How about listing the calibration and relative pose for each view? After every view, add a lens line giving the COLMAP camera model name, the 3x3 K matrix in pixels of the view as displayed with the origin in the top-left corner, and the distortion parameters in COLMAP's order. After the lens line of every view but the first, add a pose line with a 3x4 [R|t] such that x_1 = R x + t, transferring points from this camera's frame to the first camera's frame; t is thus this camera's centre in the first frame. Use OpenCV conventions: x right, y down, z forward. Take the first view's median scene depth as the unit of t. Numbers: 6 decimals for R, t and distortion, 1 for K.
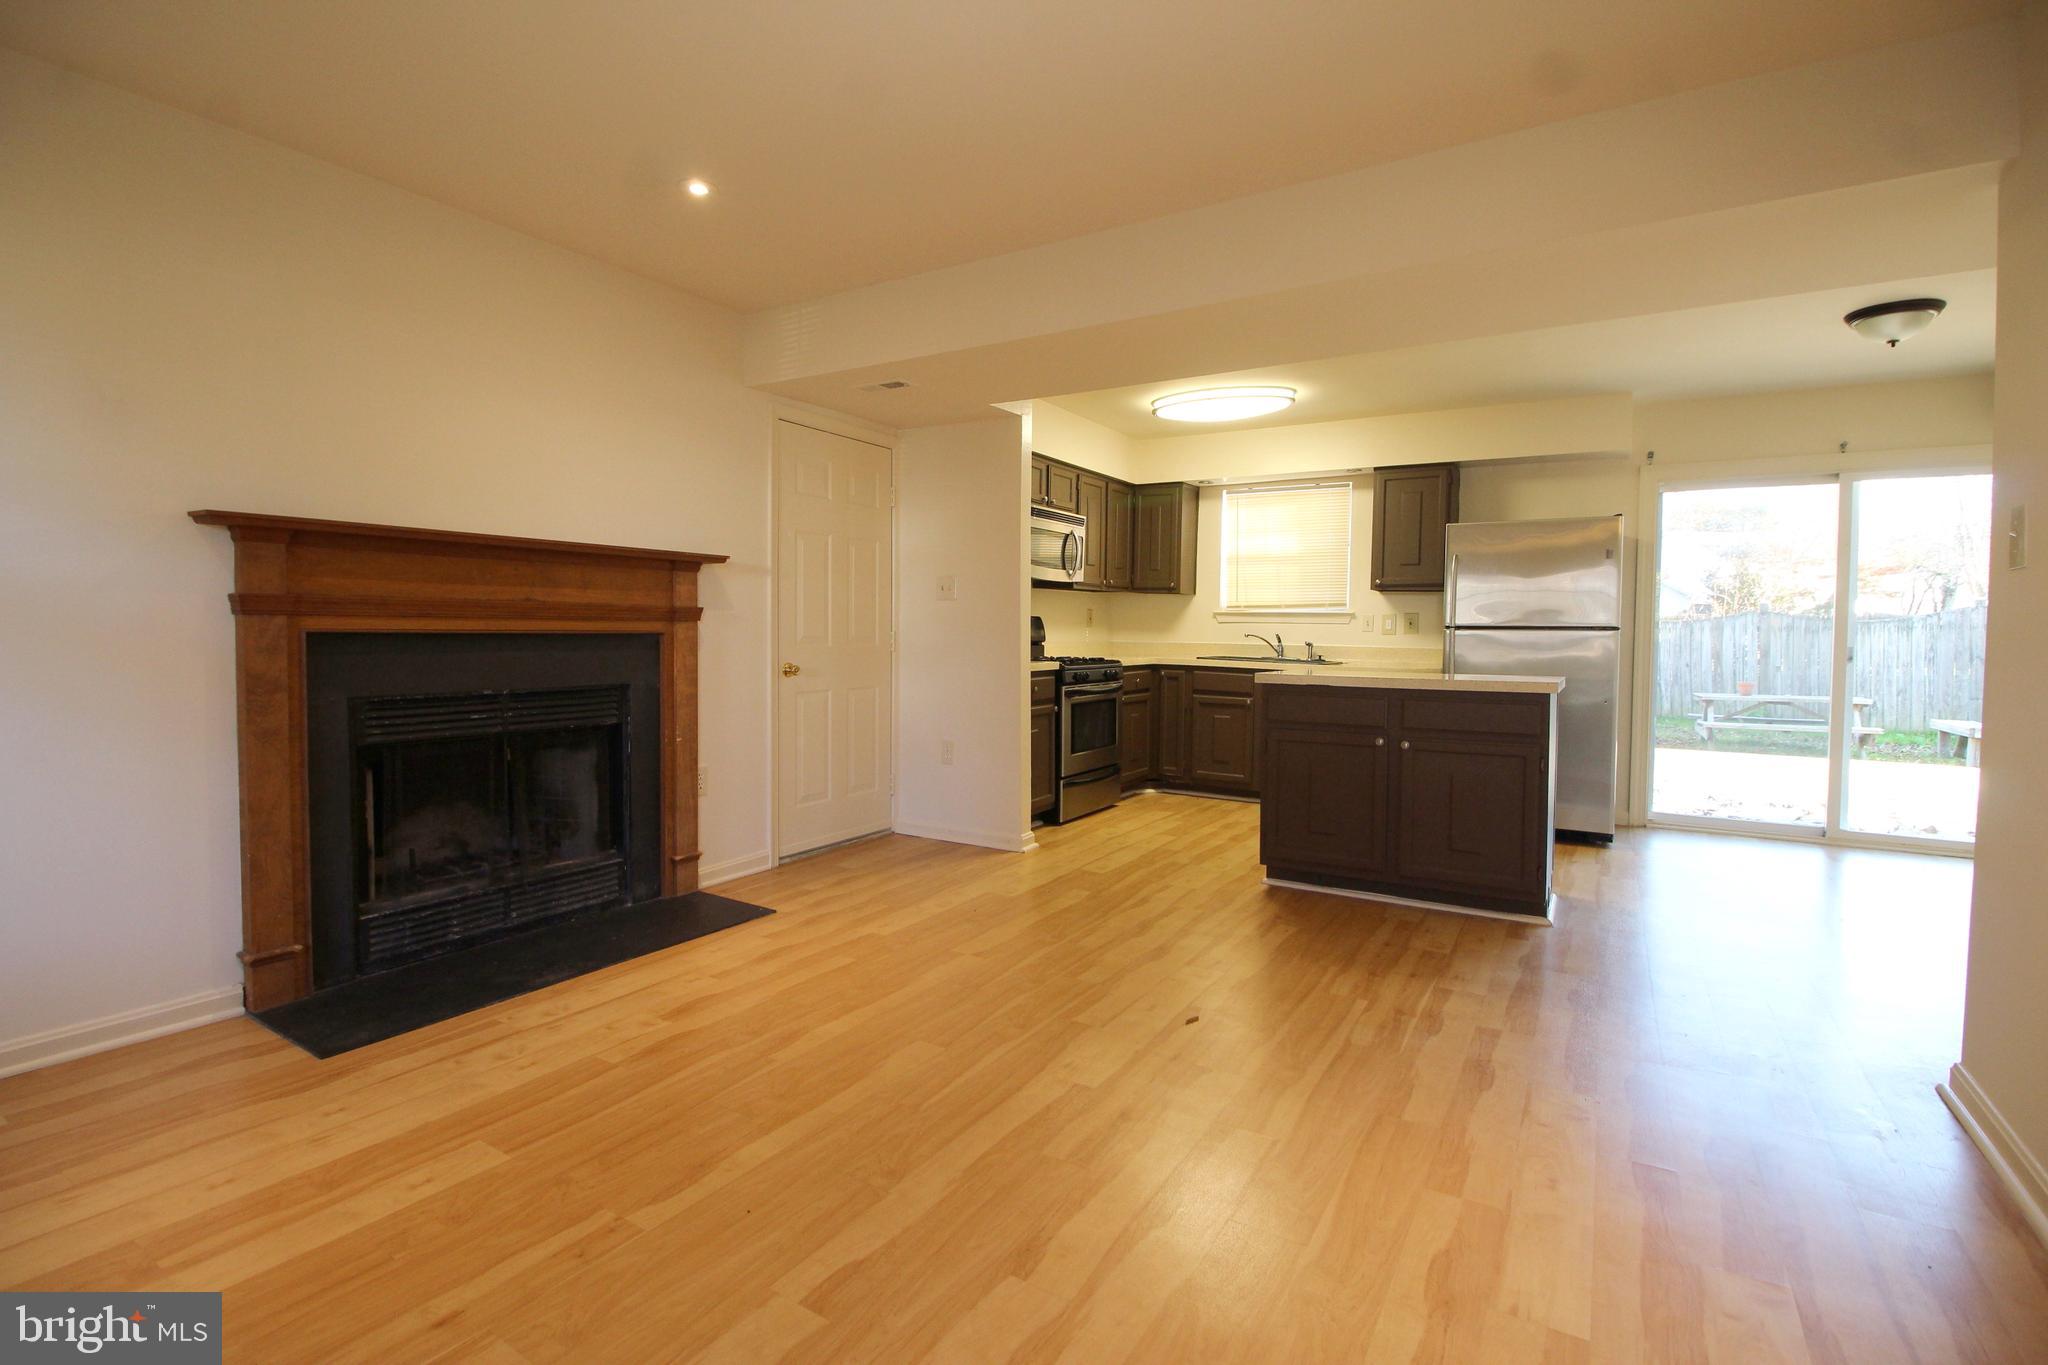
lens RADIAL K [[941.7, 0, 1015.8], [0, 941.7, 662.3], [0, 0, 1]] dist [-0.001966, -0.011092]
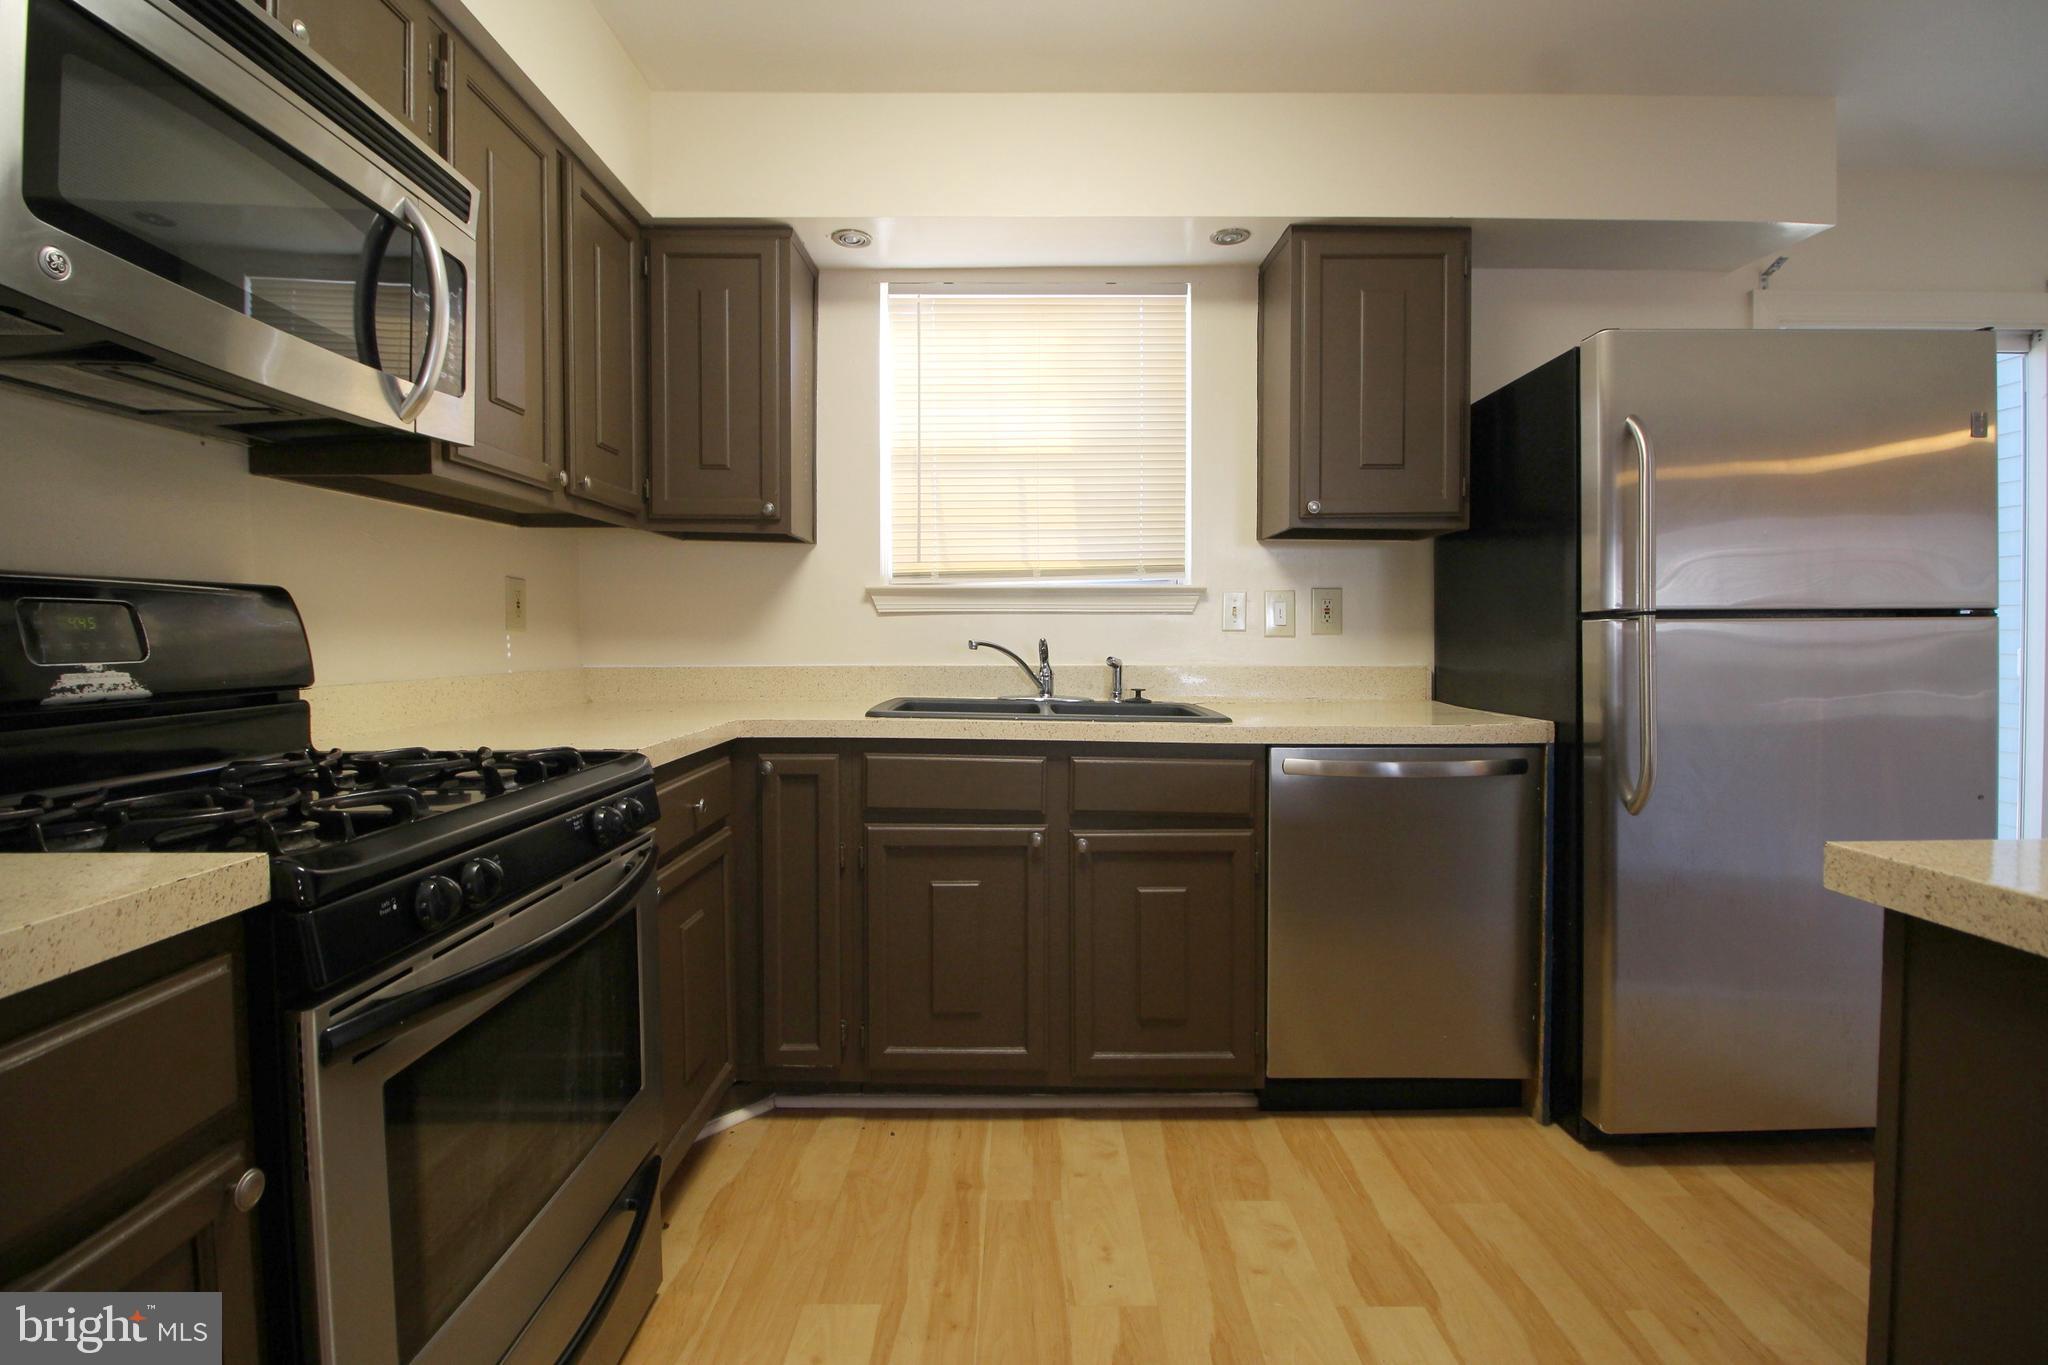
lens RADIAL K [[941.7, 0, 1015.8], [0, 941.7, 662.3], [0, 0, 1]] dist [-0.001966, -0.011092]
pose [[0.848821, -0.030765, 0.527785, 0.091475], [0.033646, 0.999425, 0.004145, -0.036628], [-0.527609, 0.014240, 0.849368, 1.083933]]
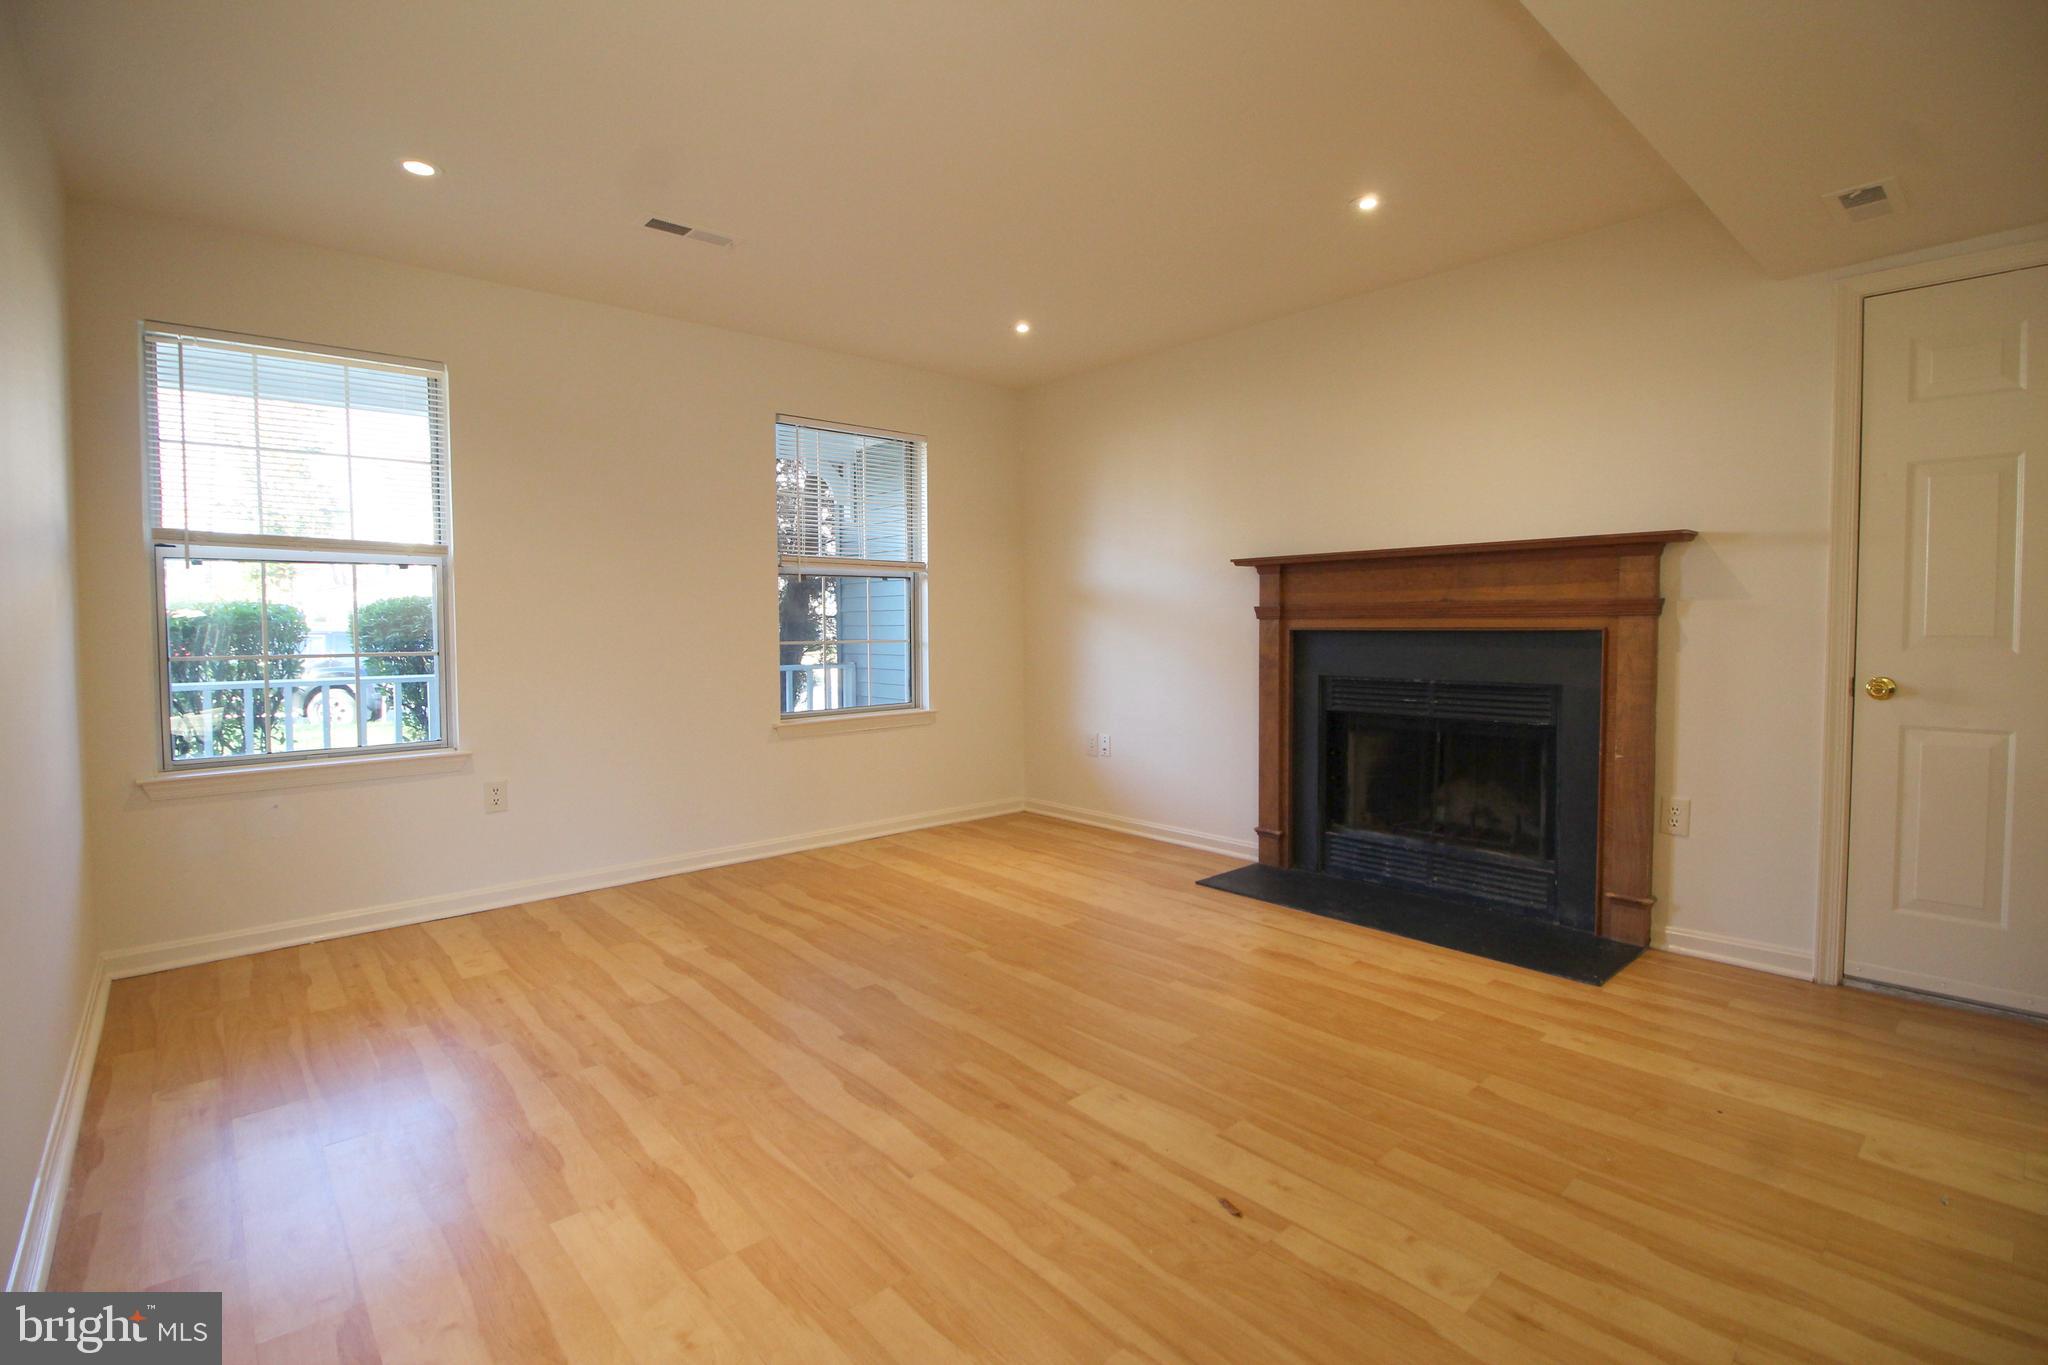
lens RADIAL K [[941.7, 0, 1015.8], [0, 941.7, 662.3], [0, 0, 1]] dist [-0.001966, -0.011092]
pose [[-0.280568, 0.031583, -0.959314, 0.577634], [-0.029308, 0.998711, 0.041452, -0.020440], [0.959387, 0.039746, -0.279280, 0.688862]]
